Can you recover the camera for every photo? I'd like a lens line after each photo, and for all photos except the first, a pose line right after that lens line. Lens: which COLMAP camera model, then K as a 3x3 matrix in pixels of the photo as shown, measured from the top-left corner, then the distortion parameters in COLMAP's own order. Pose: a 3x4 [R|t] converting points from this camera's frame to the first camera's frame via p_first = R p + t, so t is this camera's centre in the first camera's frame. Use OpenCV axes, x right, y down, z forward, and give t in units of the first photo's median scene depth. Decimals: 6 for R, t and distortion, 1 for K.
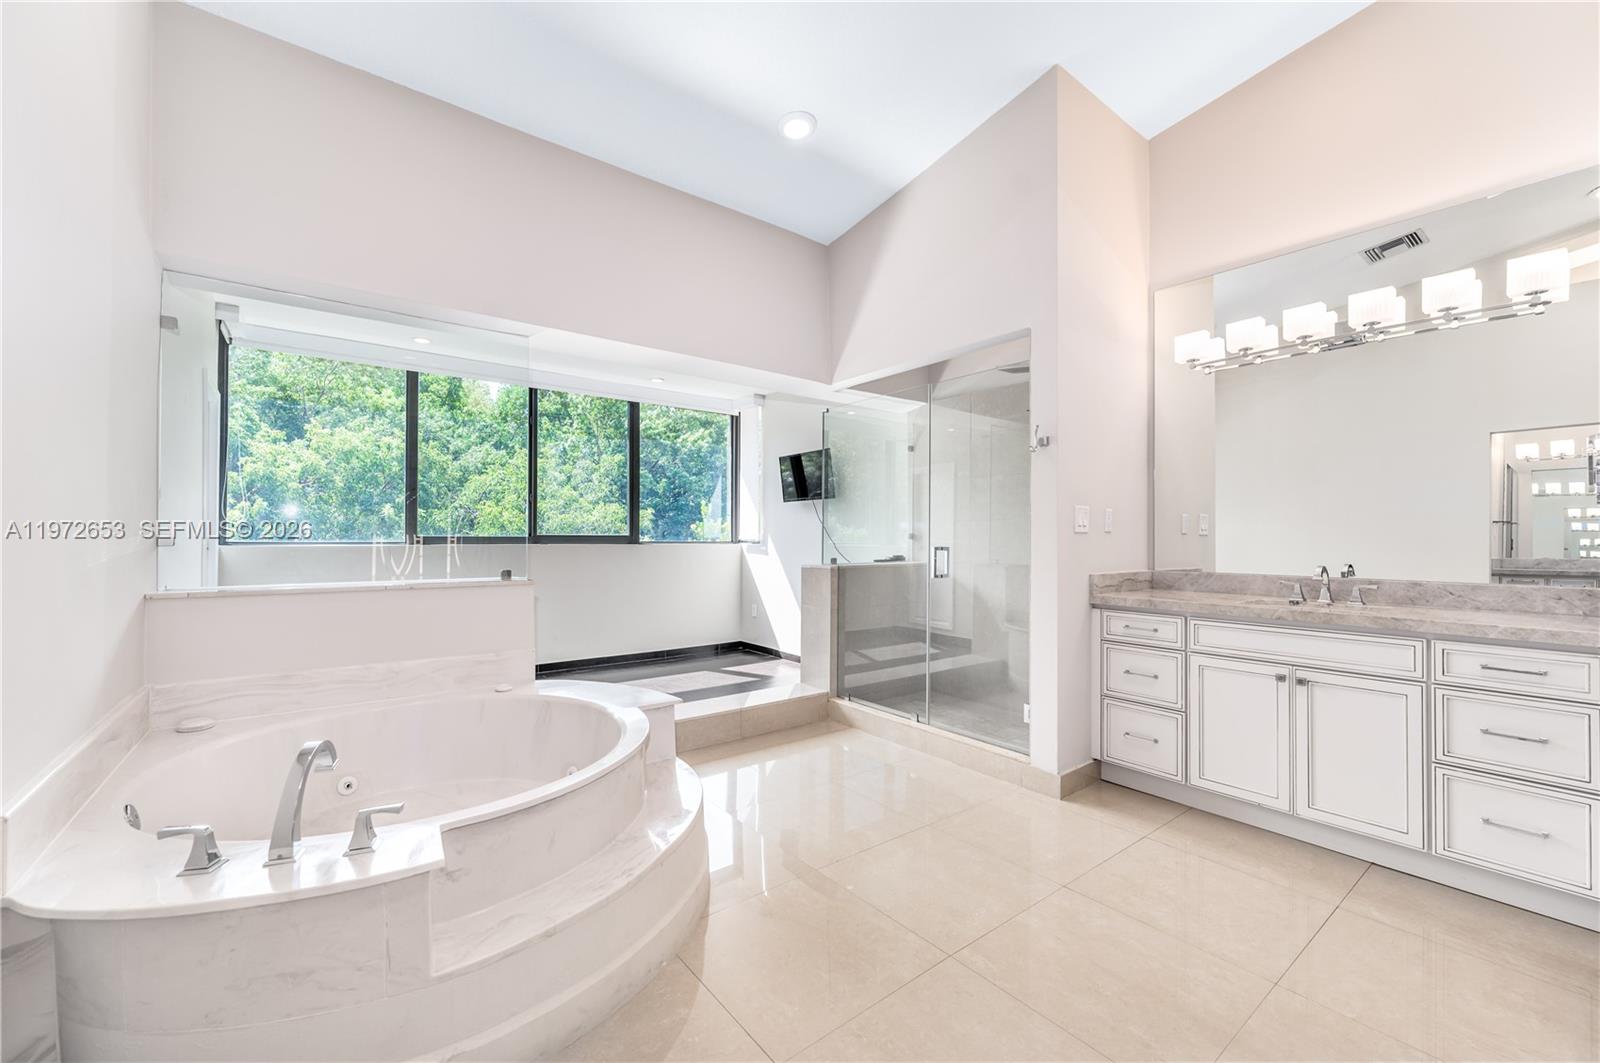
lens RADIAL K [[641.0, 0, 800.2], [0, 641.0, 538.5], [0, 0, 1]] dist [0.001116, 0.000619]
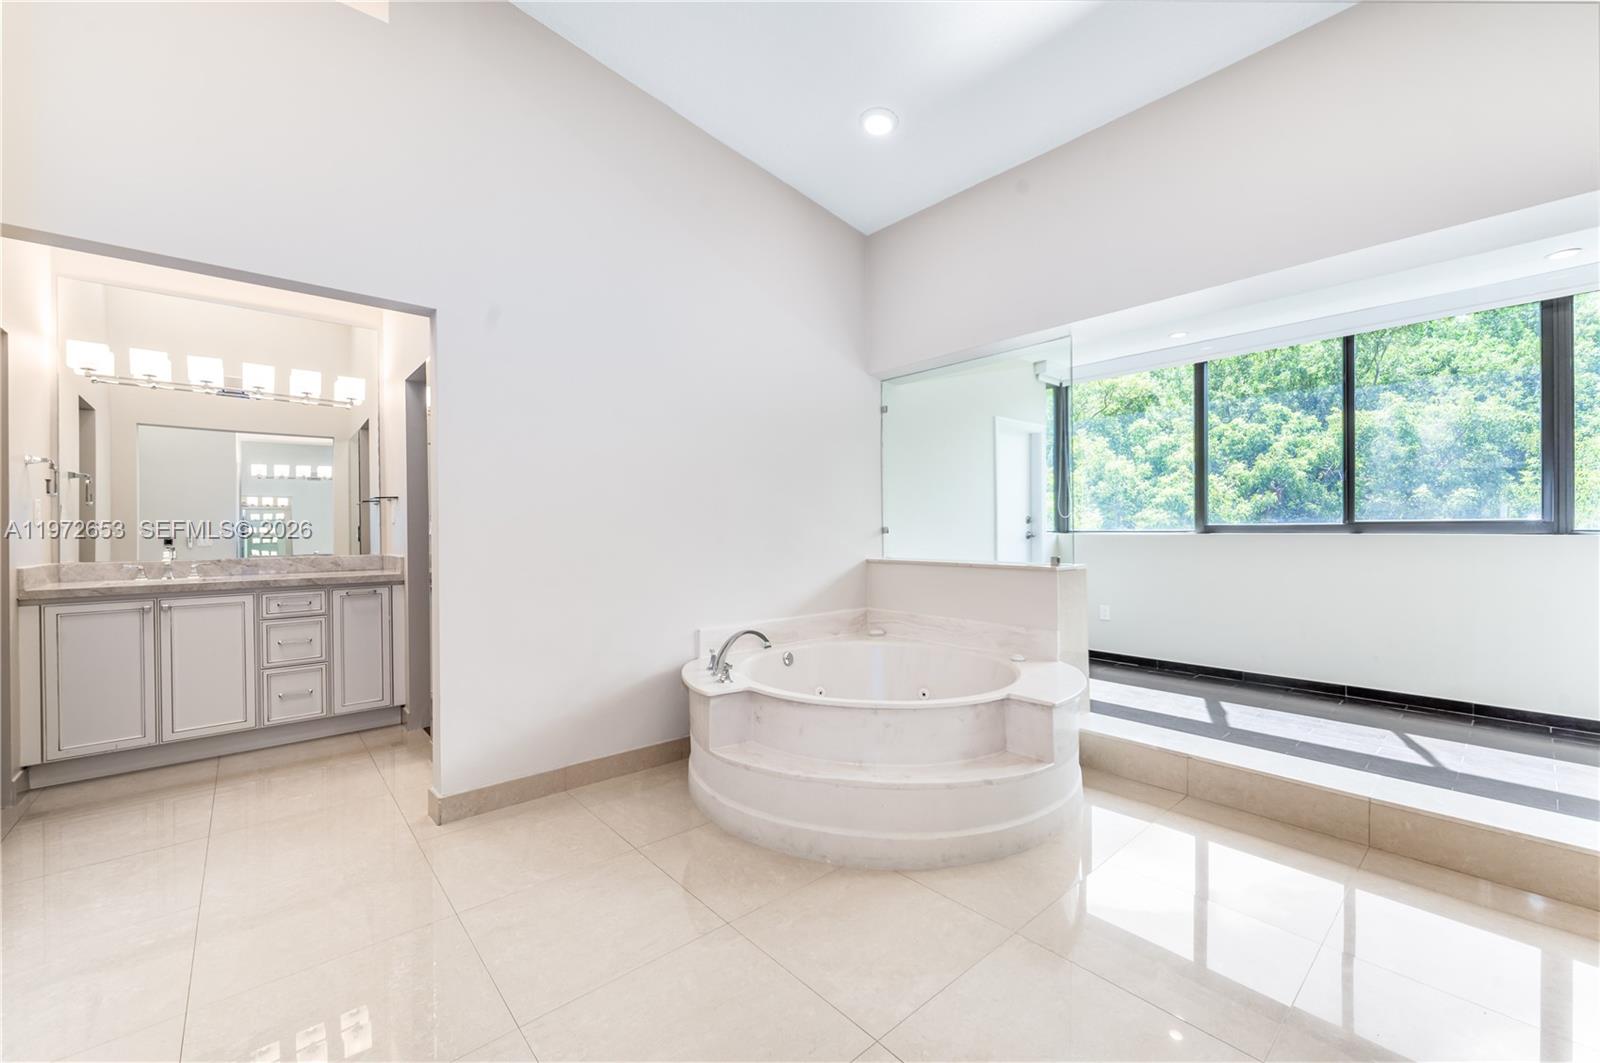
lens RADIAL K [[641.0, 0, 799.1], [0, 641.0, 532.0], [0, 0, 1]] dist [0.001116, 0.000619]
pose [[0.056495, 0.001508, -0.998402, 0.595849], [0.006381, 0.999978, 0.001872, 0.002100], [0.998382, -0.006476, 0.056484, 0.489867]]
